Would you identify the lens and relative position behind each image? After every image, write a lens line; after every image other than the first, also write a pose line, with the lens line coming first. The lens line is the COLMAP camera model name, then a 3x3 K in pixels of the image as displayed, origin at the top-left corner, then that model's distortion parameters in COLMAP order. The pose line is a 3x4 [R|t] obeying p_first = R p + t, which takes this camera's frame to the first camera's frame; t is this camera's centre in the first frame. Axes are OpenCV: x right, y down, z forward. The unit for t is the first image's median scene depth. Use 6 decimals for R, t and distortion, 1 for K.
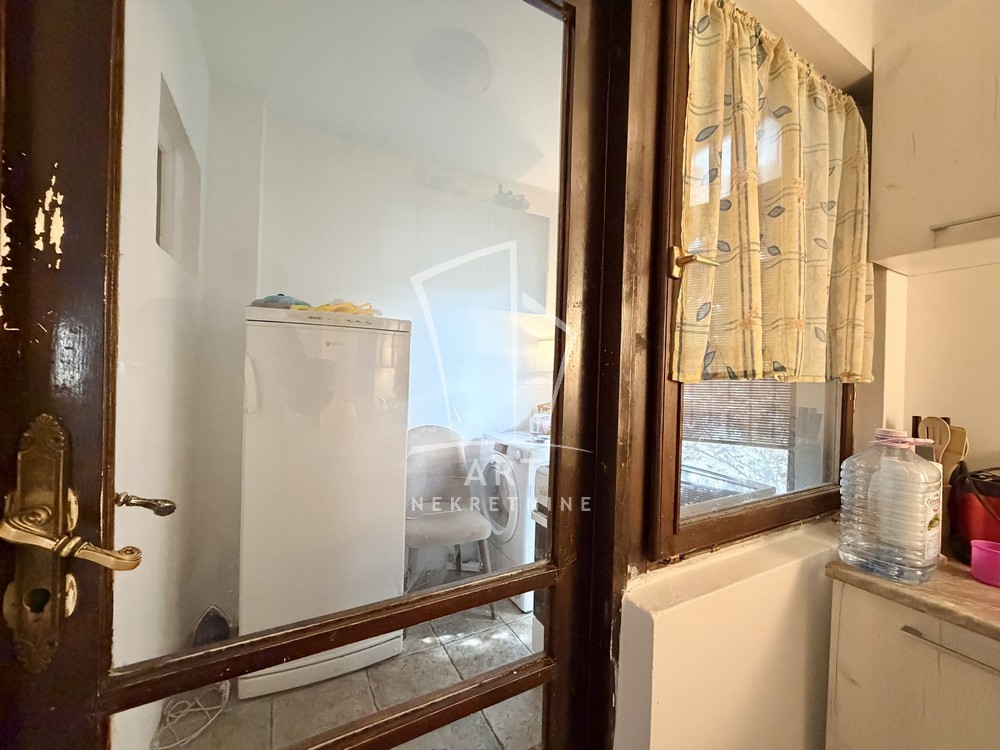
lens RADIAL K [[396.7, 0, 495.8], [0, 396.7, 375.6], [0, 0, 1]] dist [-0.000445, -0.000103]
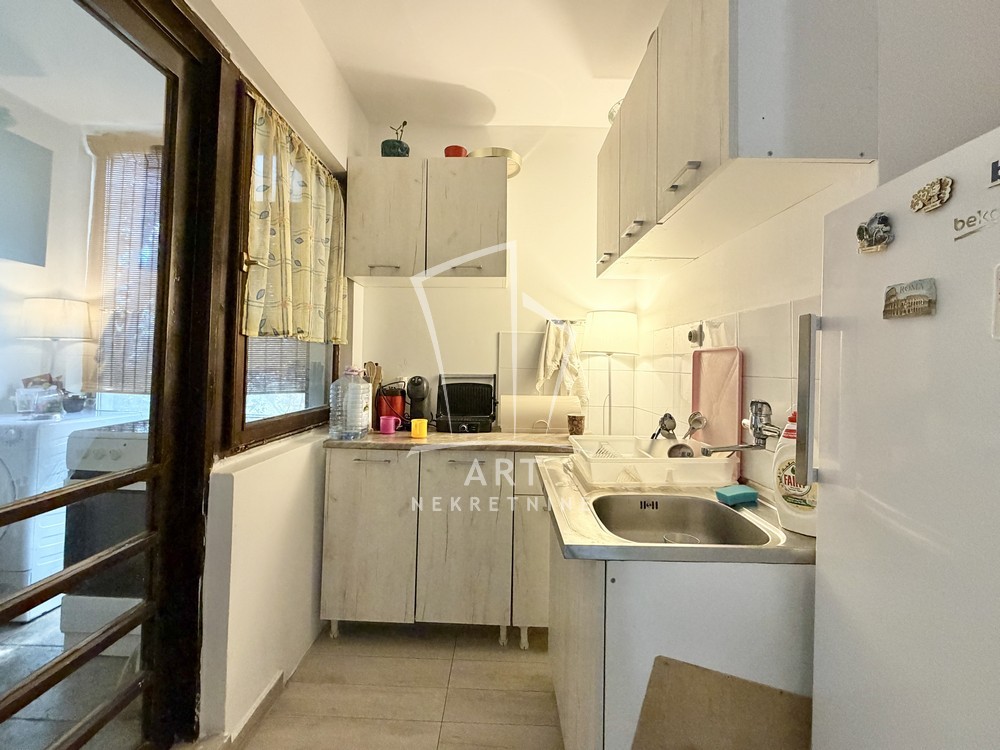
lens RADIAL K [[432.7, 0, 496.2], [0, 432.7, 353.0], [0, 0, 1]] dist [-0.001365, 0.000037]
pose [[0.496515, 0.005446, 0.868011, -0.514284], [0.000030, 0.999980, -0.006291, 0.088617], [-0.868028, 0.003149, 0.496505, -0.698493]]
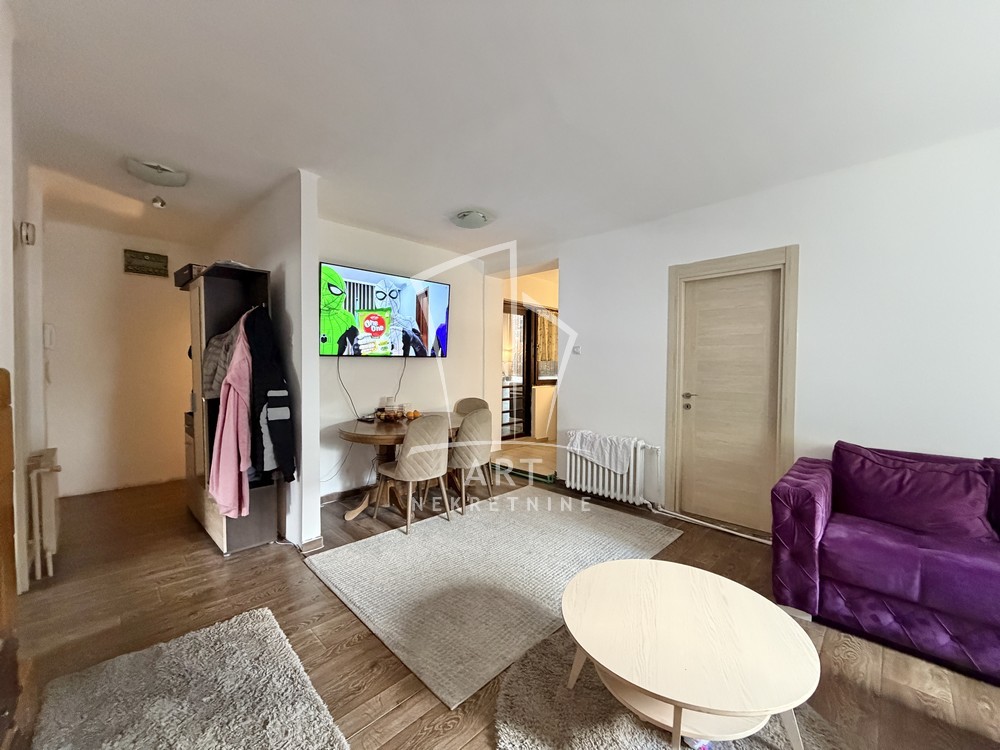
lens RADIAL K [[396.7, 0, 495.8], [0, 396.7, 375.6], [0, 0, 1]] dist [-0.000445, -0.000103]
pose [[0.956448, -0.030965, 0.290257, -2.388554], [0.023318, 0.999285, 0.029769, 0.039958], [-0.290971, -0.021704, 0.956486, -5.716306]]
